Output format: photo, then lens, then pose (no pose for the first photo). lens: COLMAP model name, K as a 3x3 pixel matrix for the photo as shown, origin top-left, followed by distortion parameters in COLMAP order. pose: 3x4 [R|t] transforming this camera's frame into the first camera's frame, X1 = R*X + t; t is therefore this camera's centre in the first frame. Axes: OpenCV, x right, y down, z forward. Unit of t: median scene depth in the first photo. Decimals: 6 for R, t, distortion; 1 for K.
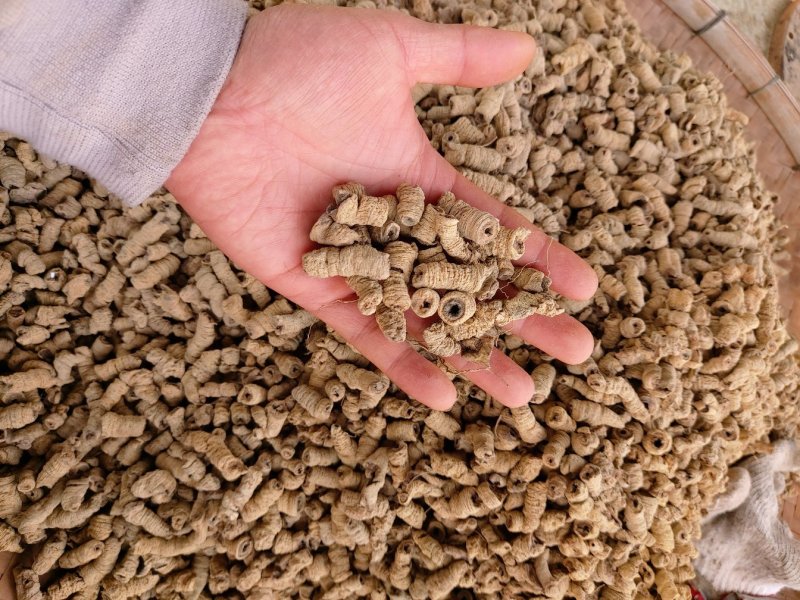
lens RADIAL K [[597.2, 0, 400.0], [0, 597.2, 300.0], [0, 0, 1]] dist [0.005611, 0.004020]
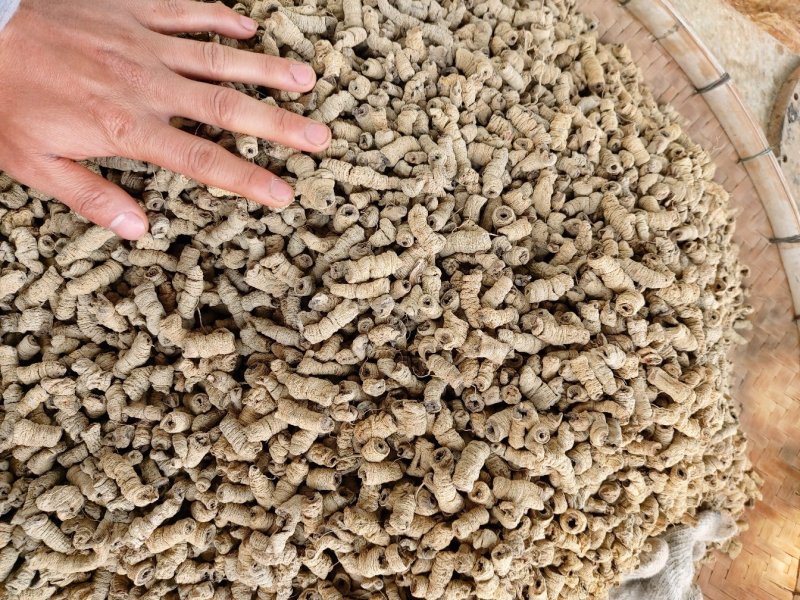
lens RADIAL K [[597.2, 0, 400.0], [0, 597.2, 300.0], [0, 0, 1]] dist [0.005611, 0.004020]
pose [[0.988171, 0.149920, 0.032279, 0.053837], [-0.151087, 0.987813, 0.037396, -0.128885], [-0.026279, -0.041830, 0.998779, 0.022228]]
